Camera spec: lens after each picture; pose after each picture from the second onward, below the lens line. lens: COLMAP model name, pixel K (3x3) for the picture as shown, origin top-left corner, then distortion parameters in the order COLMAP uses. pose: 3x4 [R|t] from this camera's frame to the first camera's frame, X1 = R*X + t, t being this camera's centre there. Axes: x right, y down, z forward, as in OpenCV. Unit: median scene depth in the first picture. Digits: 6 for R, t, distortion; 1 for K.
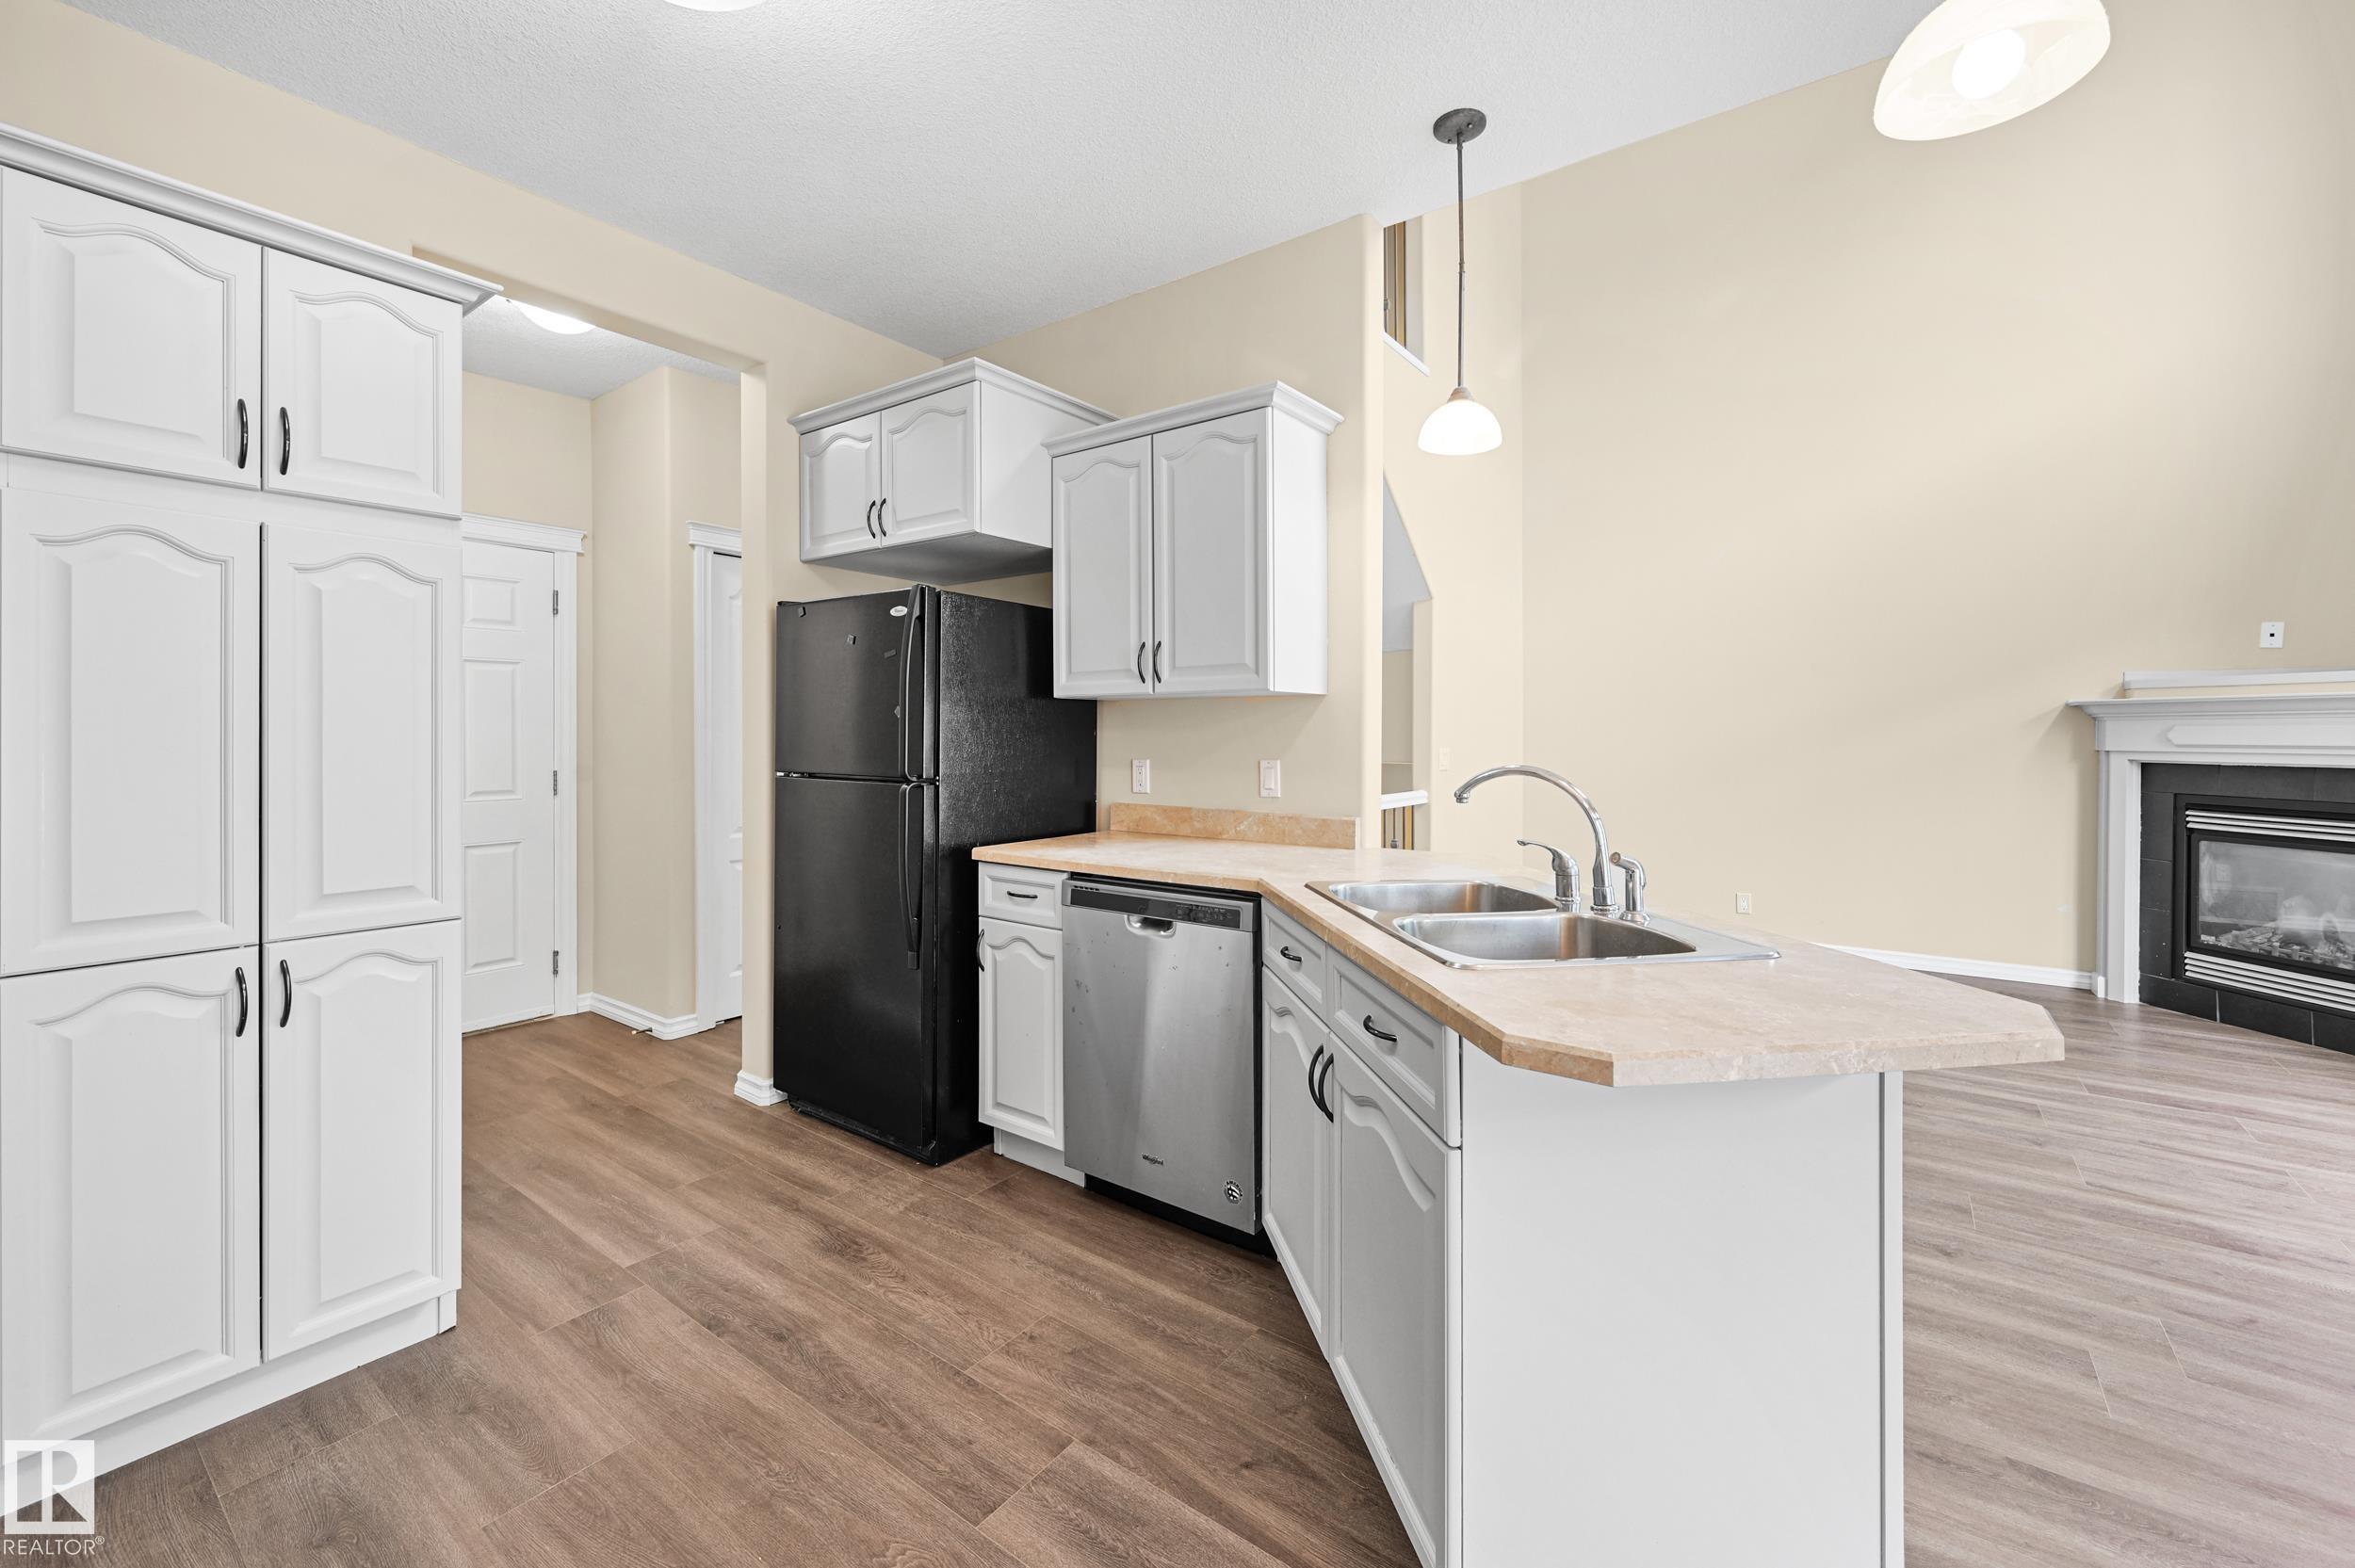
lens RADIAL K [[940.7, 0, 1175.2], [0, 940.7, 735.0], [0, 0, 1]] dist [-0.002626, 0.000141]
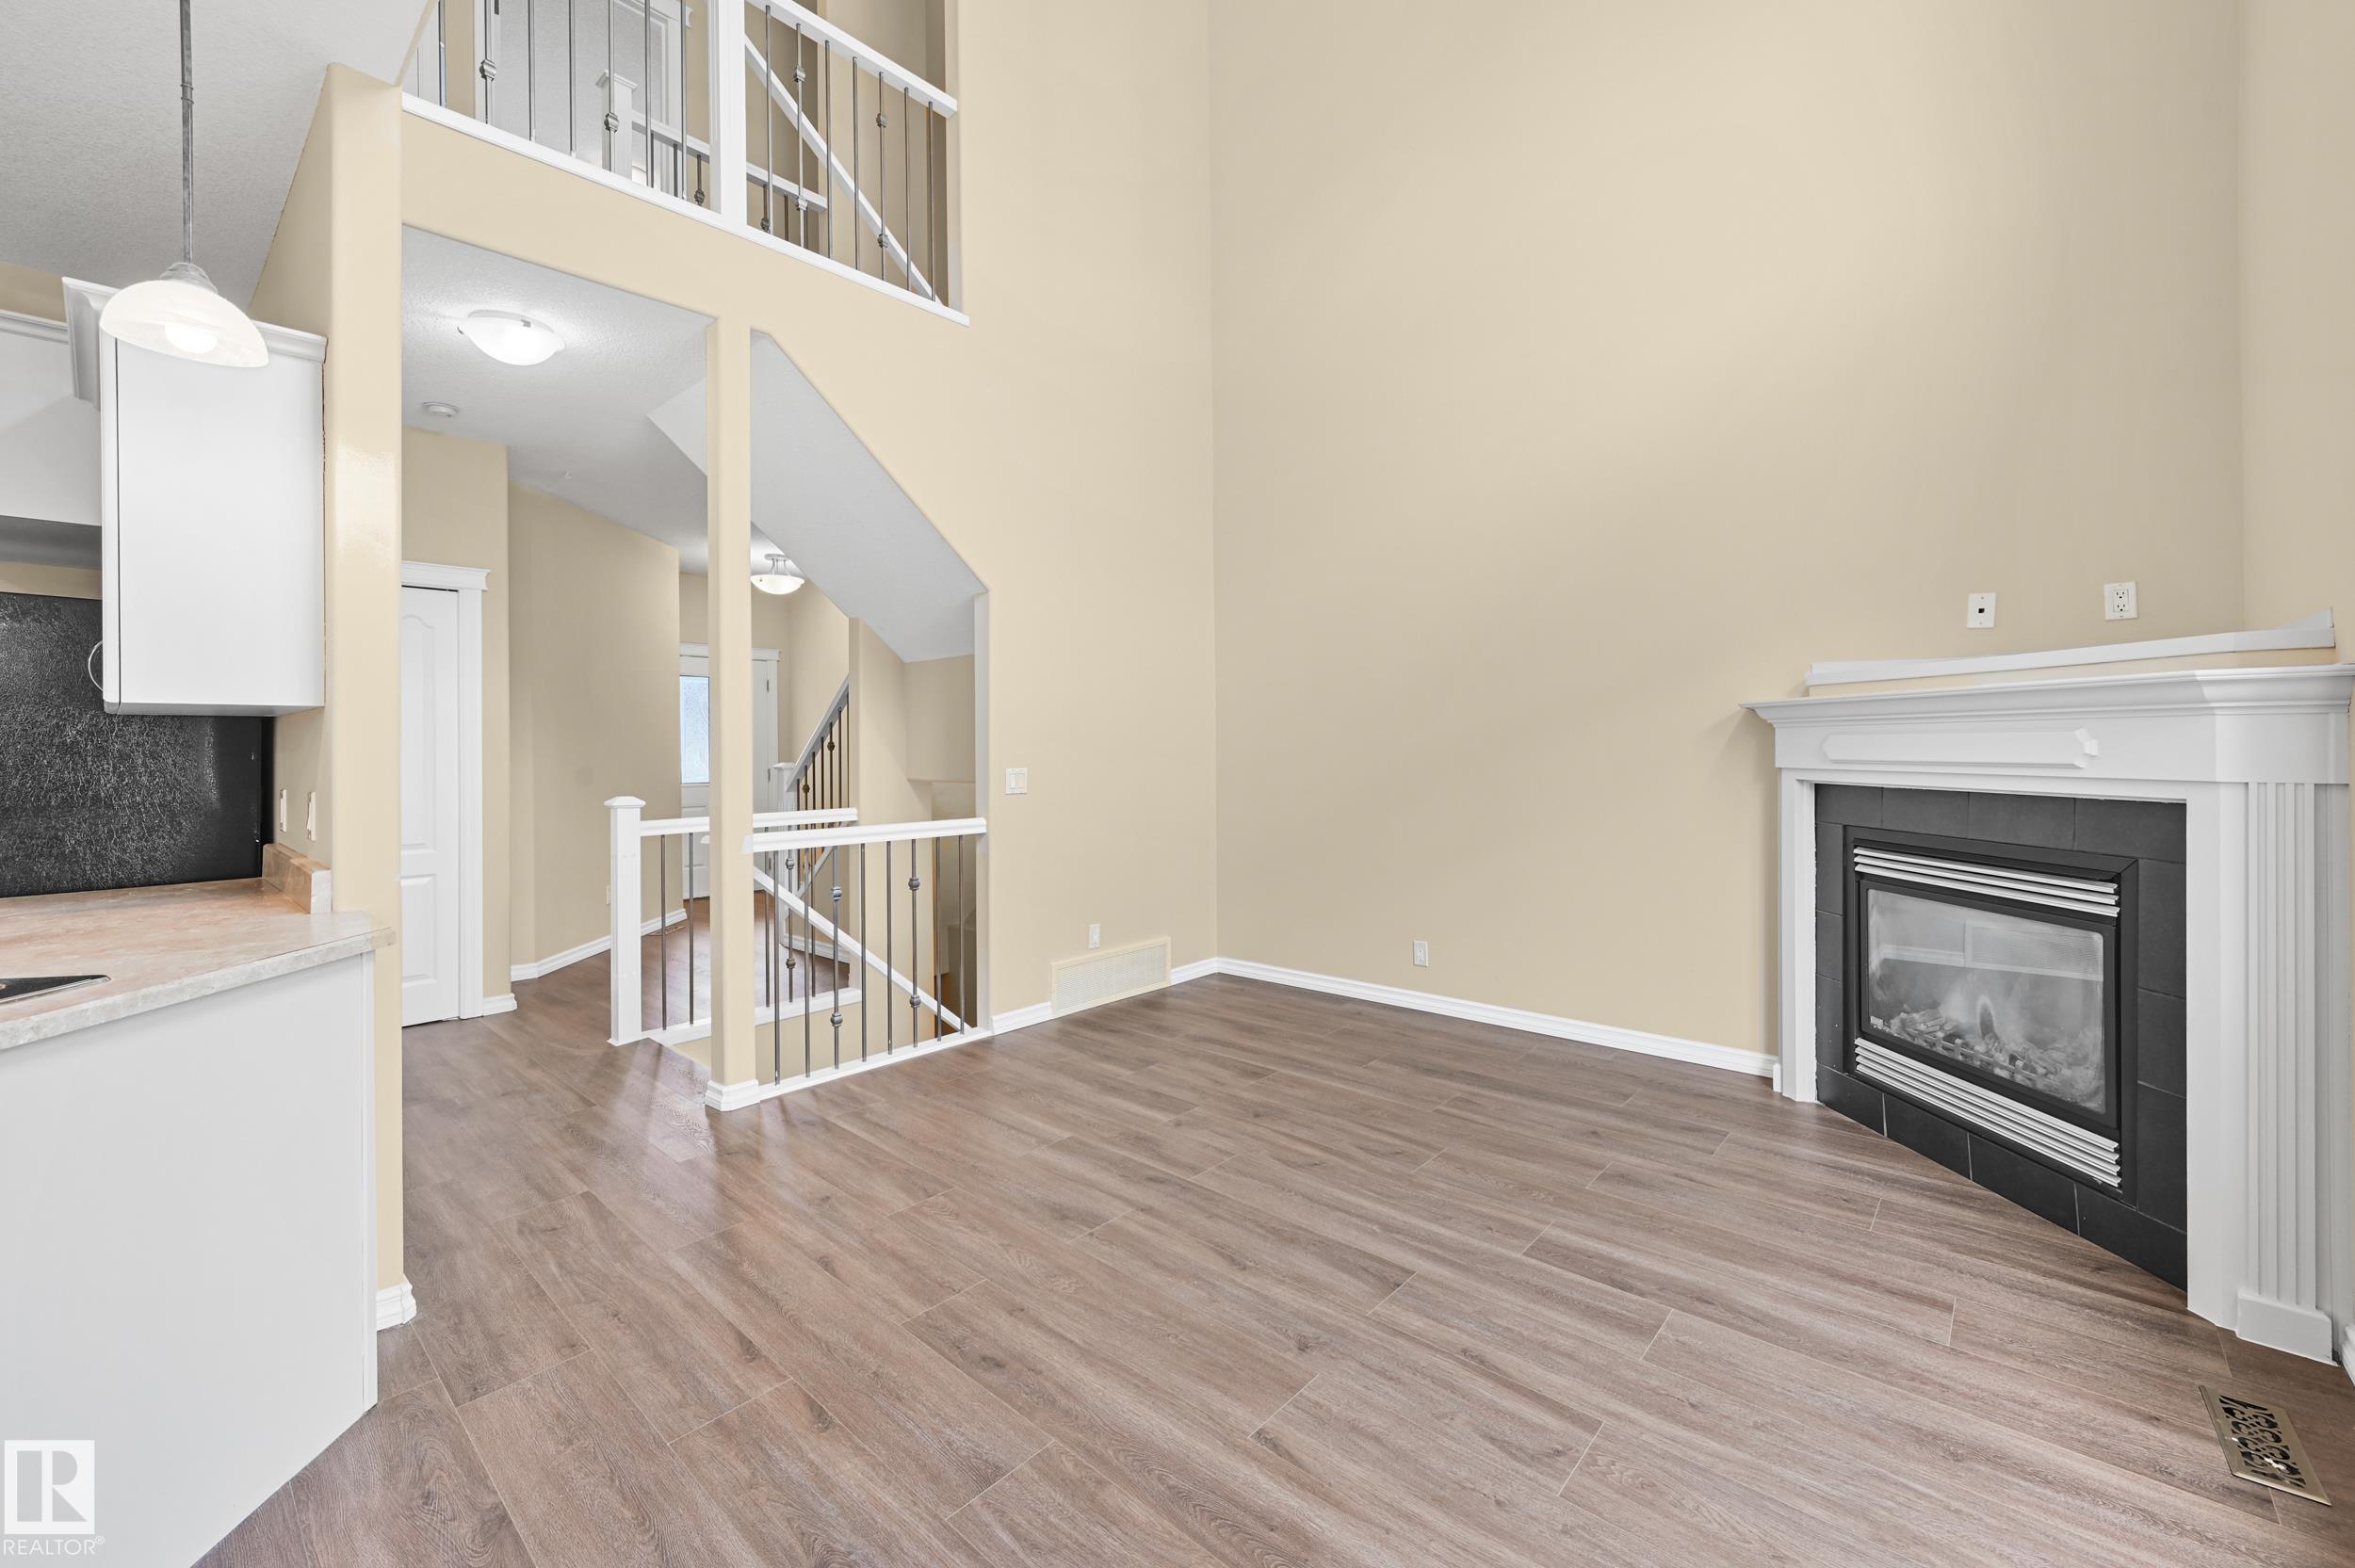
lens RADIAL K [[939.6, 0, 1182.2], [0, 939.6, 744.6], [0, 0, 1]] dist [0.000334, -0.000101]
pose [[0.995716, -0.007114, -0.092192, 0.614870], [0.006699, 0.999966, -0.004820, -0.001655], [0.092223, 0.004182, 0.995730, 0.206921]]
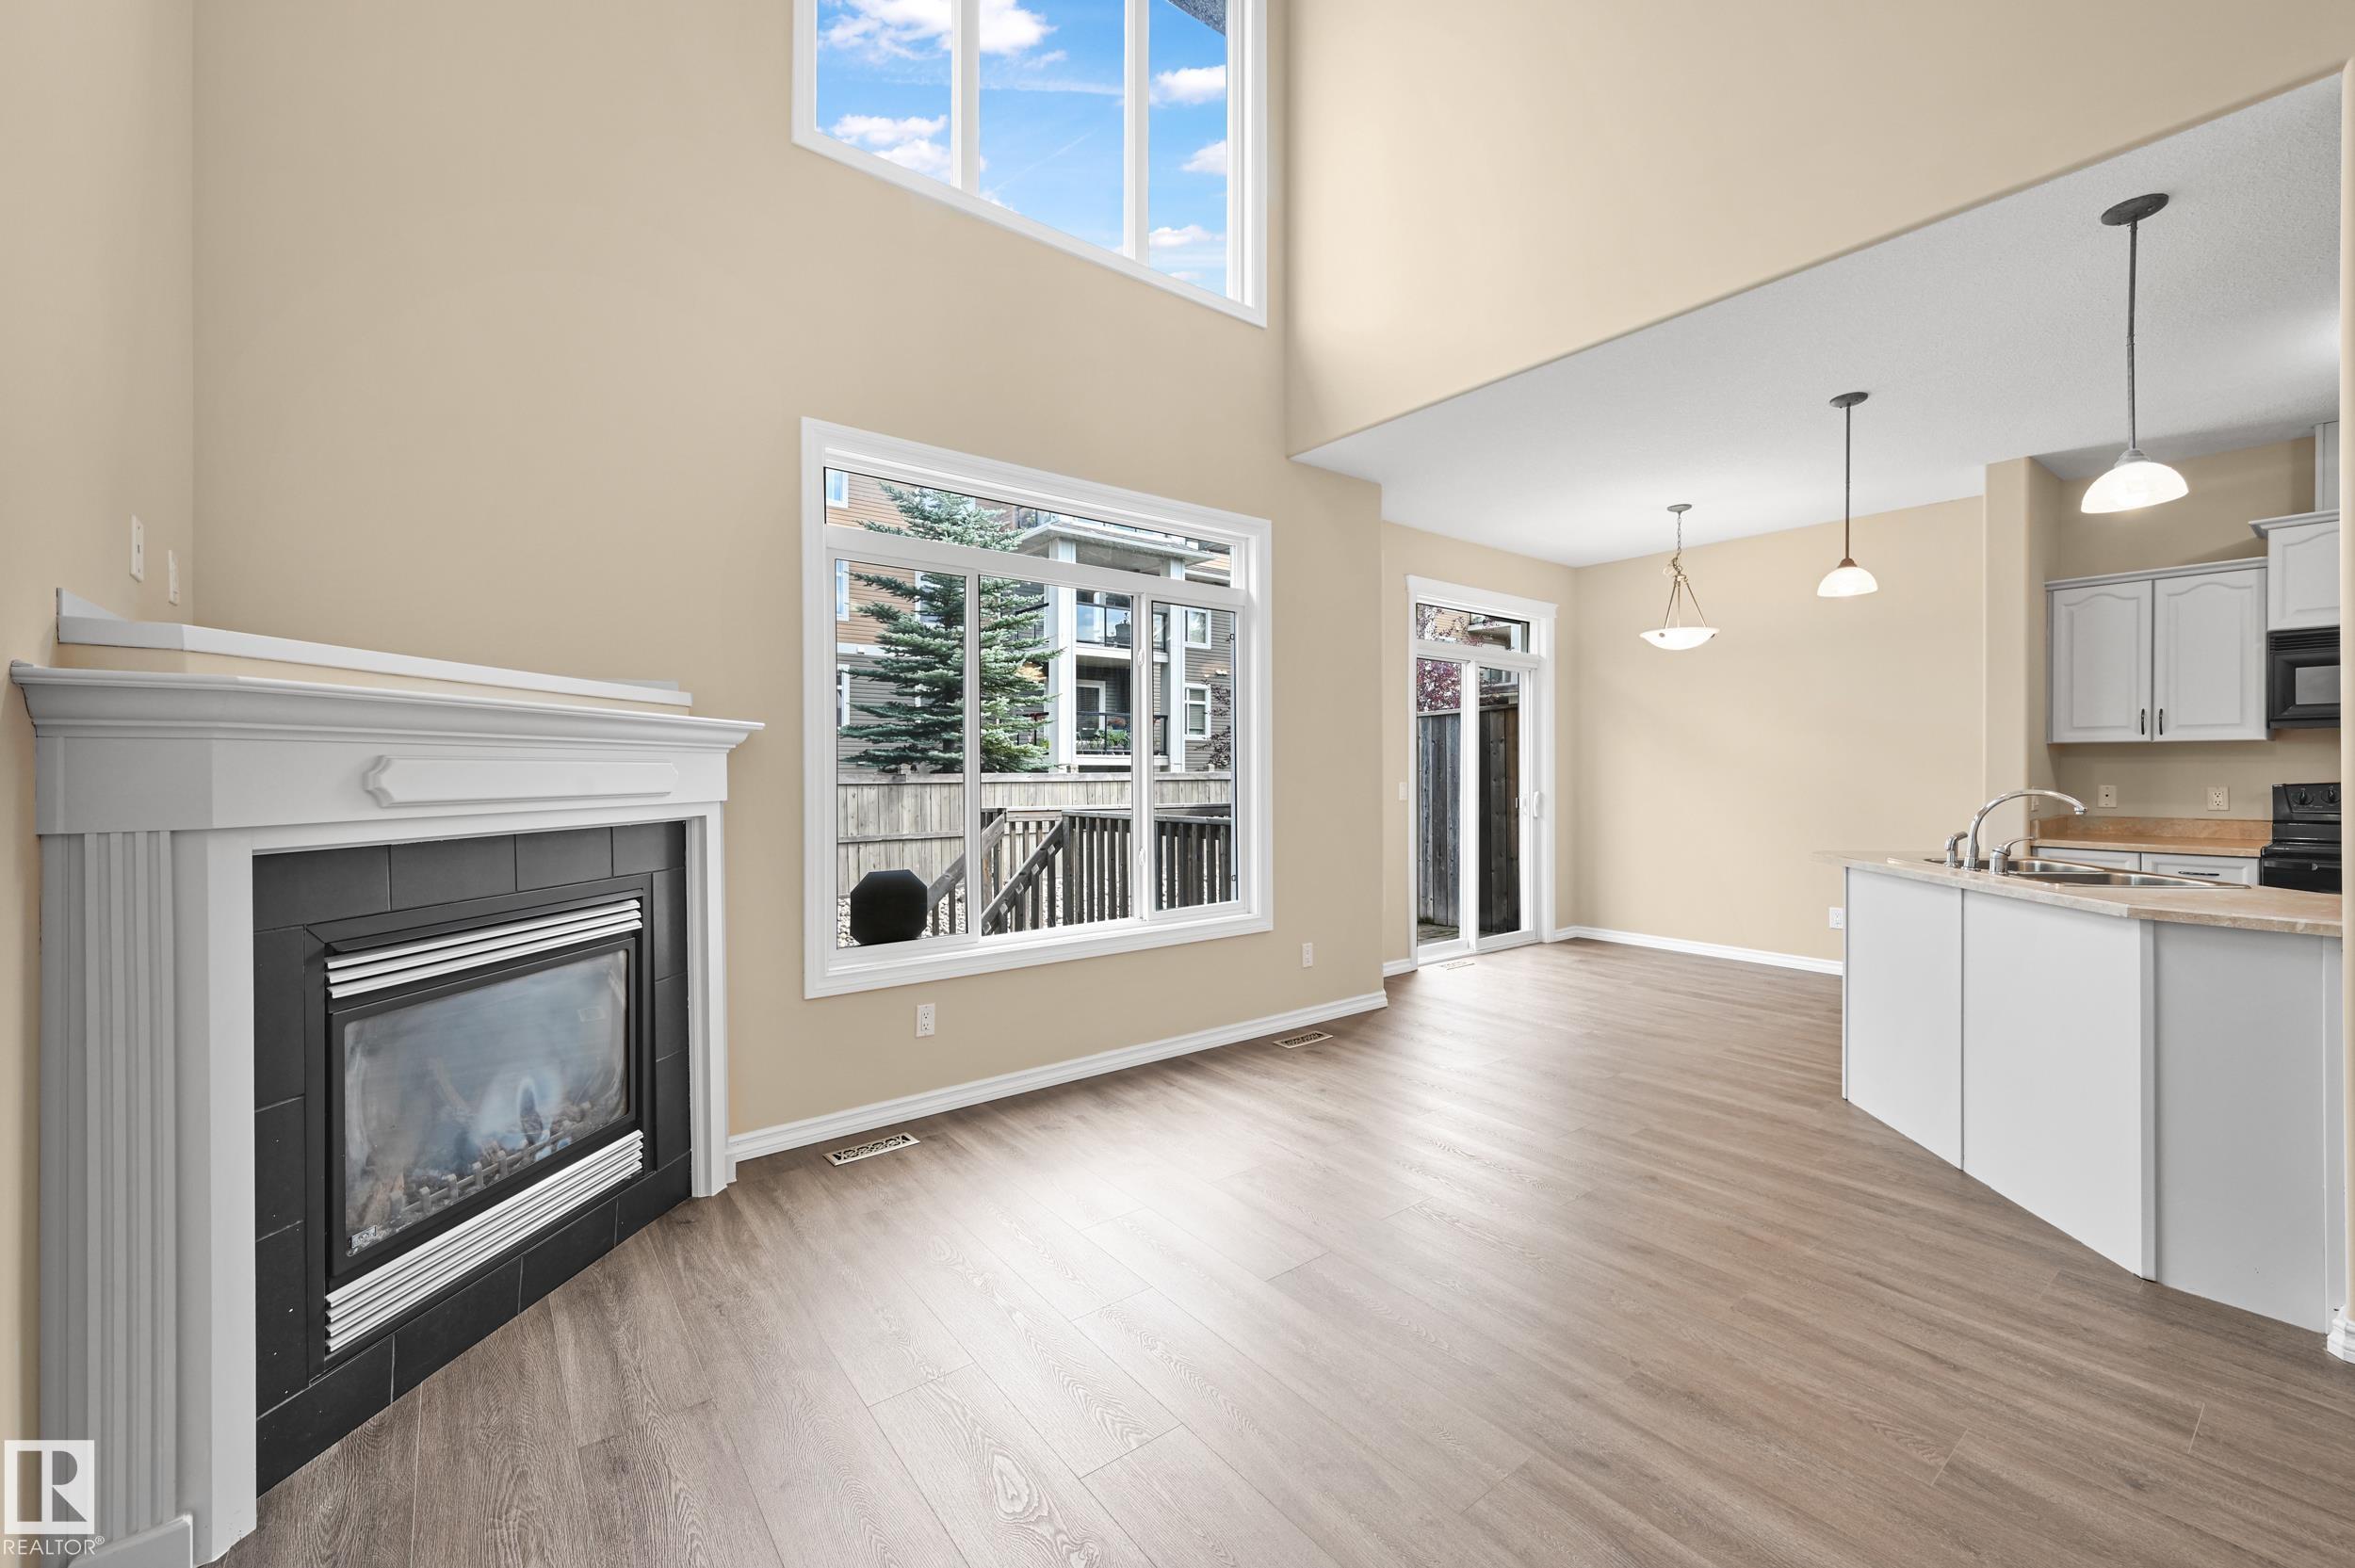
lens RADIAL K [[939.2, 0, 1174.7], [0, 939.2, 770.3], [0, 0, 1]] dist [-0.000223, -0.000134]
pose [[-0.959827, 0.002877, 0.280577, 0.595402], [0.003575, 0.999992, 0.001977, -0.003890], [-0.280569, 0.002900, -0.959830, 1.296882]]
